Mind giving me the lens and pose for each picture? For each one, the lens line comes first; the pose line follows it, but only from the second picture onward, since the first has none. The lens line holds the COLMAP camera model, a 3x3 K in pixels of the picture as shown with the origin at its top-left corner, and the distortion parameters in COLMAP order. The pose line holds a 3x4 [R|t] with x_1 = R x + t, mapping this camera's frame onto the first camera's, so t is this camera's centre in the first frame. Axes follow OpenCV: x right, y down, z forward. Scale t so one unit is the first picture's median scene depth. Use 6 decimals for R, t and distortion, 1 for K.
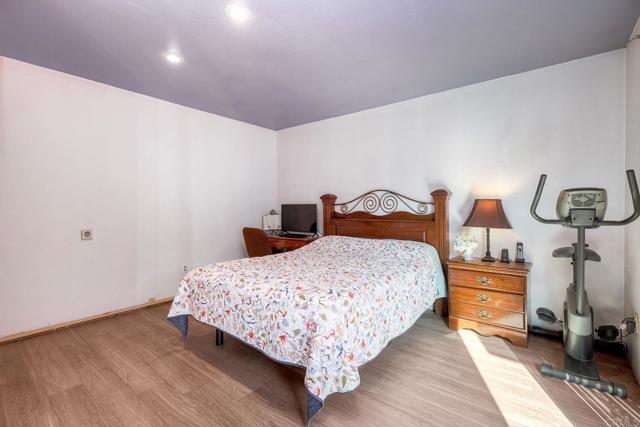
lens RADIAL K [[294.6, 0, 318.6], [0, 294.6, 211.6], [0, 0, 1]] dist [0.005985, -0.000079]
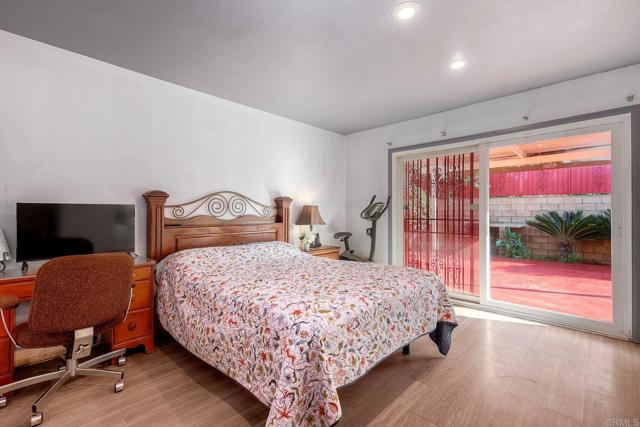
lens RADIAL K [[294.6, 0, 320.4], [0, 294.6, 211.5], [0, 0, 1]] dist [0.005985, -0.000079]
pose [[0.070380, 0.005485, 0.997505, -0.690414], [0.013673, 0.999886, -0.006462, -0.002635], [-0.997427, 0.014094, 0.070297, 0.659878]]
